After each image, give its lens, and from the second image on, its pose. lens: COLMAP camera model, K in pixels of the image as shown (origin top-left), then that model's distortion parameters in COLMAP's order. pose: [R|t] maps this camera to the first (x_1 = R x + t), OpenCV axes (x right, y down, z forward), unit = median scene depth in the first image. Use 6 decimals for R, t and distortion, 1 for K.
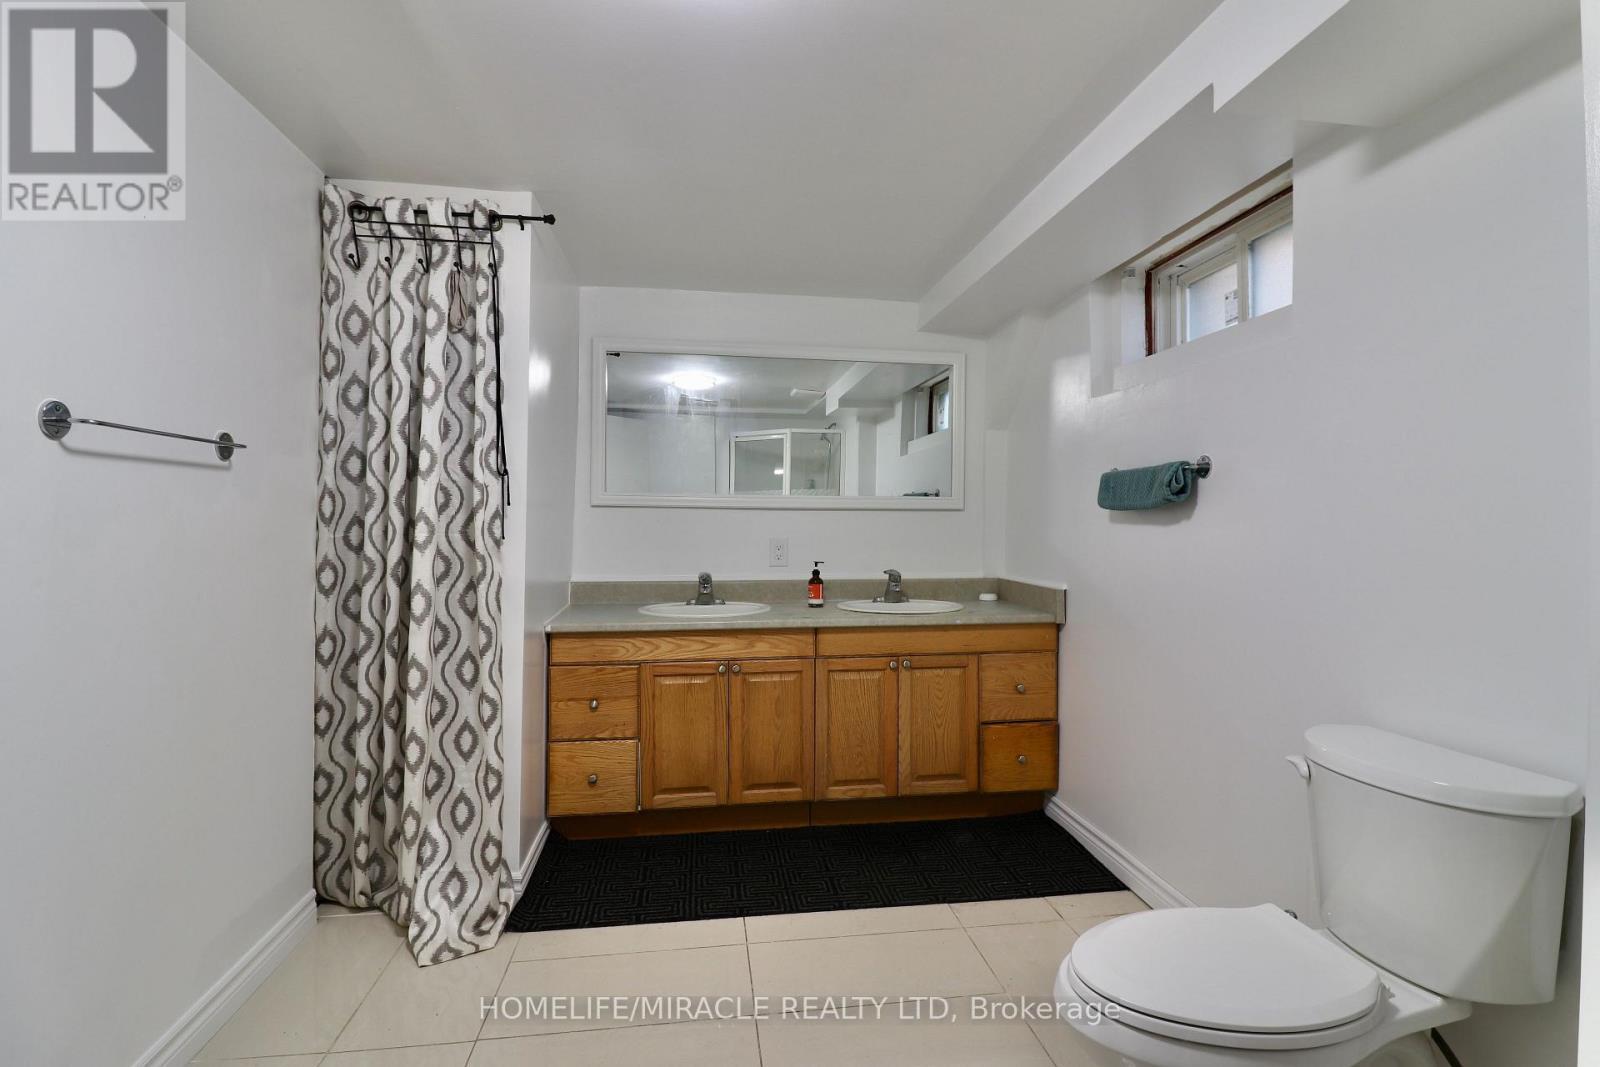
lens RADIAL K [[765.2, 0, 806.3], [0, 765.2, 518.8], [0, 0, 1]] dist [-0.000302, -0.001672]
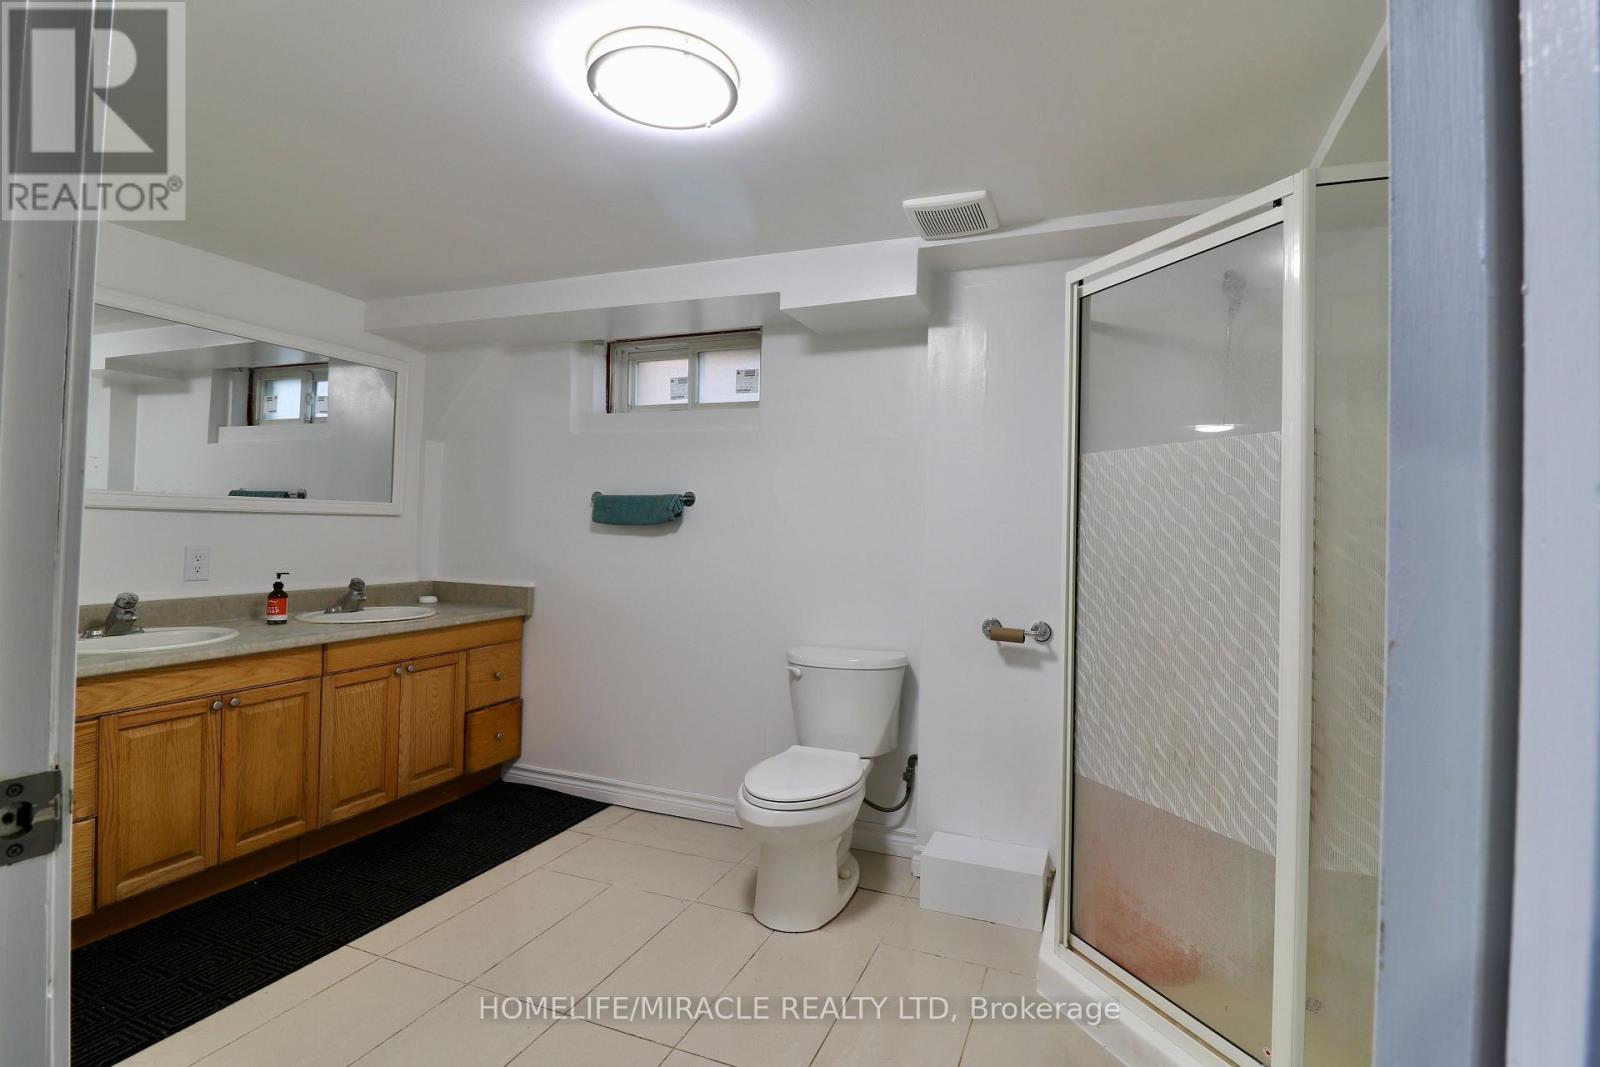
lens RADIAL K [[765.2, 0, 806.3], [0, 765.2, 518.8], [0, 0, 1]] dist [-0.000302, -0.001672]
pose [[0.515821, 0.016490, 0.856538, -0.481021], [-0.022068, 0.999739, -0.005957, -0.017330], [-0.856412, -0.015829, 0.516050, 0.013544]]
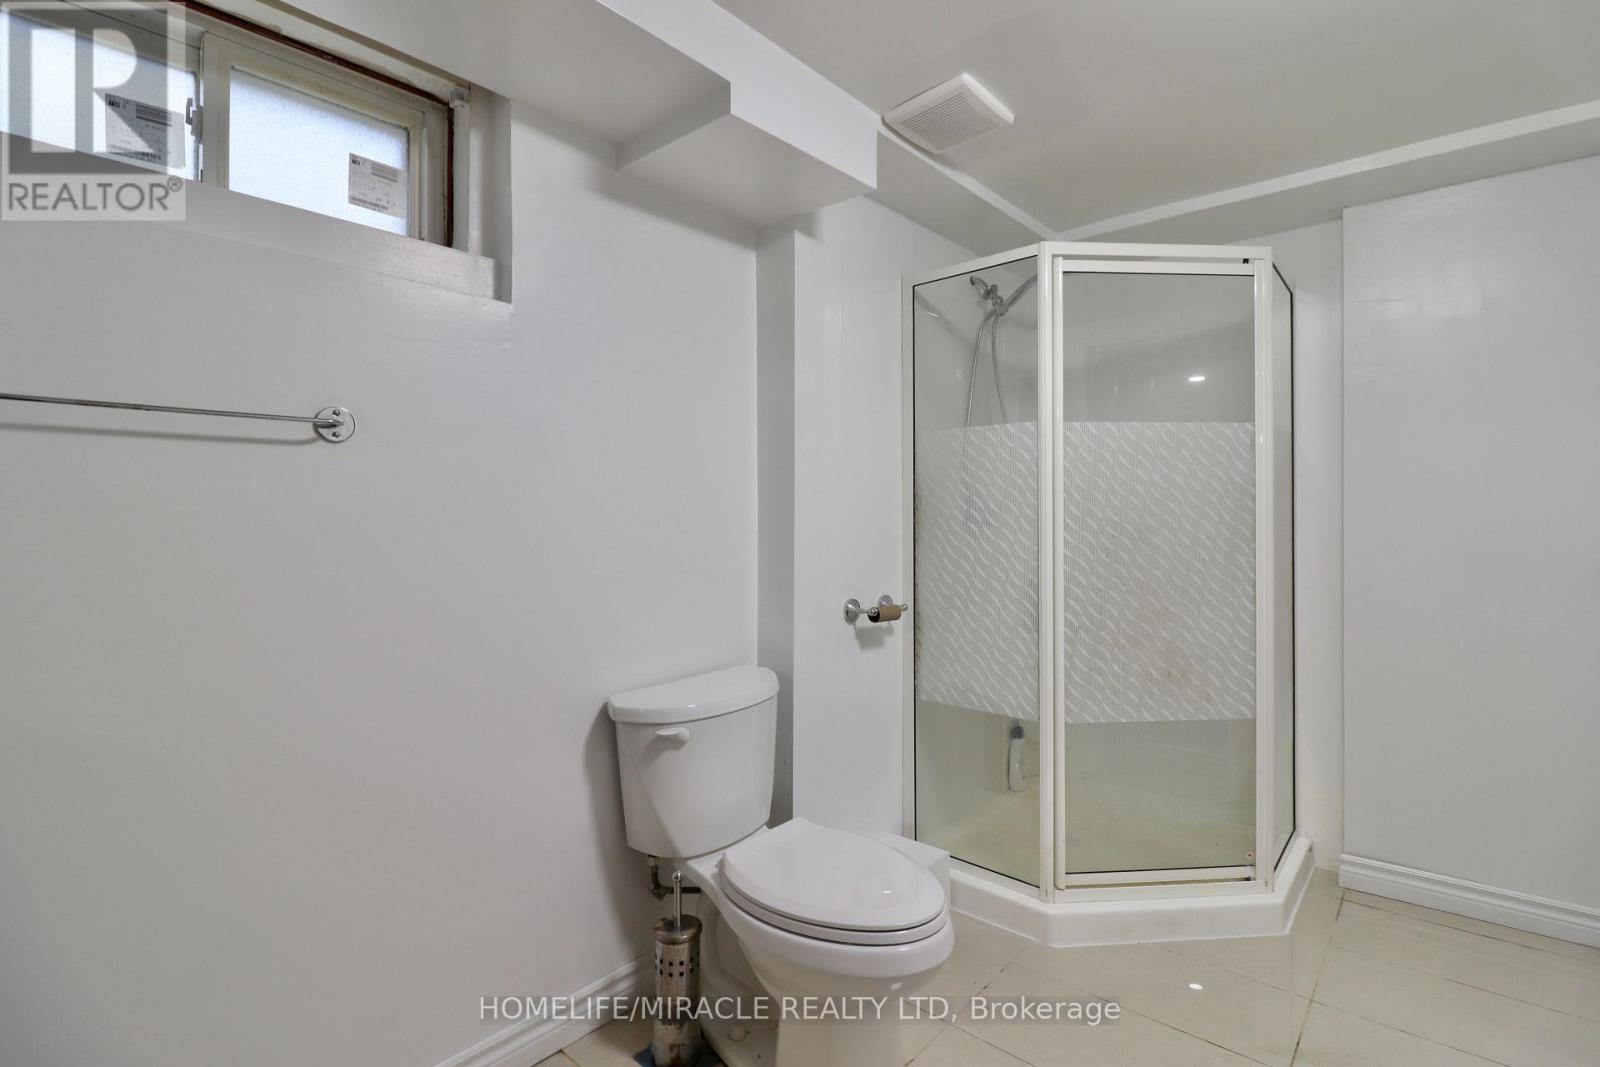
lens RADIAL K [[768.7, 0, 801.5], [0, 768.7, 504.7], [0, 0, 1]] dist [0.001079, -0.000004]
pose [[-0.657905, -0.005075, 0.753084, -0.154925], [-0.005708, 0.999982, 0.001752, -0.006365], [-0.753079, -0.003146, -0.657923, 0.811540]]
